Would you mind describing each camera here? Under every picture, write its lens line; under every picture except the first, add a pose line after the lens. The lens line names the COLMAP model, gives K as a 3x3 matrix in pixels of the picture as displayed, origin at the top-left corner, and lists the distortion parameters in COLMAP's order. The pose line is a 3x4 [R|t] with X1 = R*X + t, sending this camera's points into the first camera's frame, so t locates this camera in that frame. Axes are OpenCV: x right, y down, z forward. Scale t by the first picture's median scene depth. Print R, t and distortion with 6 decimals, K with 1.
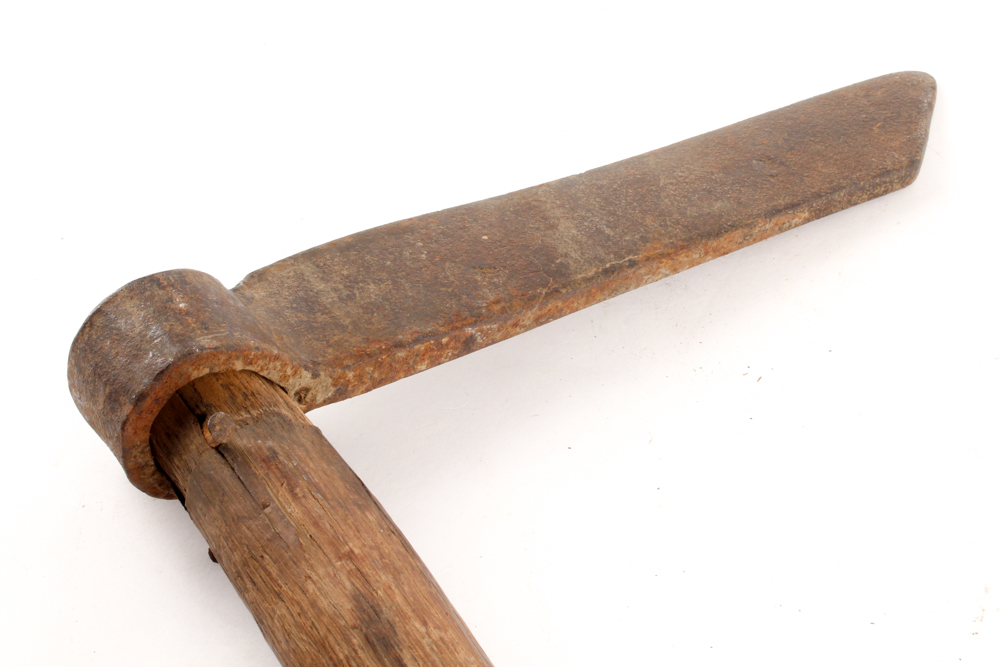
lens RADIAL K [[1899.5, 0, 504.6], [0, 1899.5, 333.8], [0, 0, 1]] dist [0.036139, 0.000000]
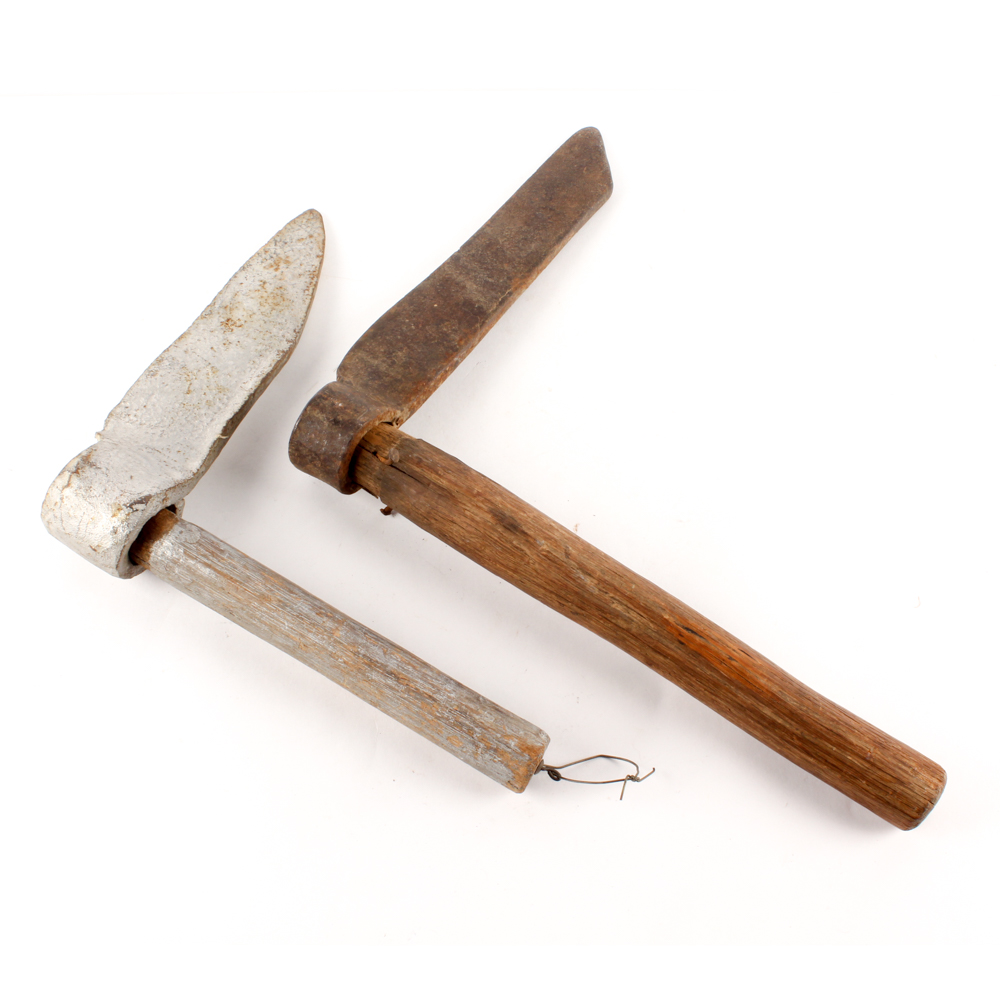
lens RADIAL K [[1460.5, 0, 494.2], [0, 1460.5, 497.9], [0, 0, 1]] dist [-0.034697, 0.000000]
pose [[0.917593, -0.351861, 0.184981, -0.312706], [0.292908, 0.913052, 0.283798, -0.288570], [-0.268754, -0.206228, 0.940872, -0.472686]]
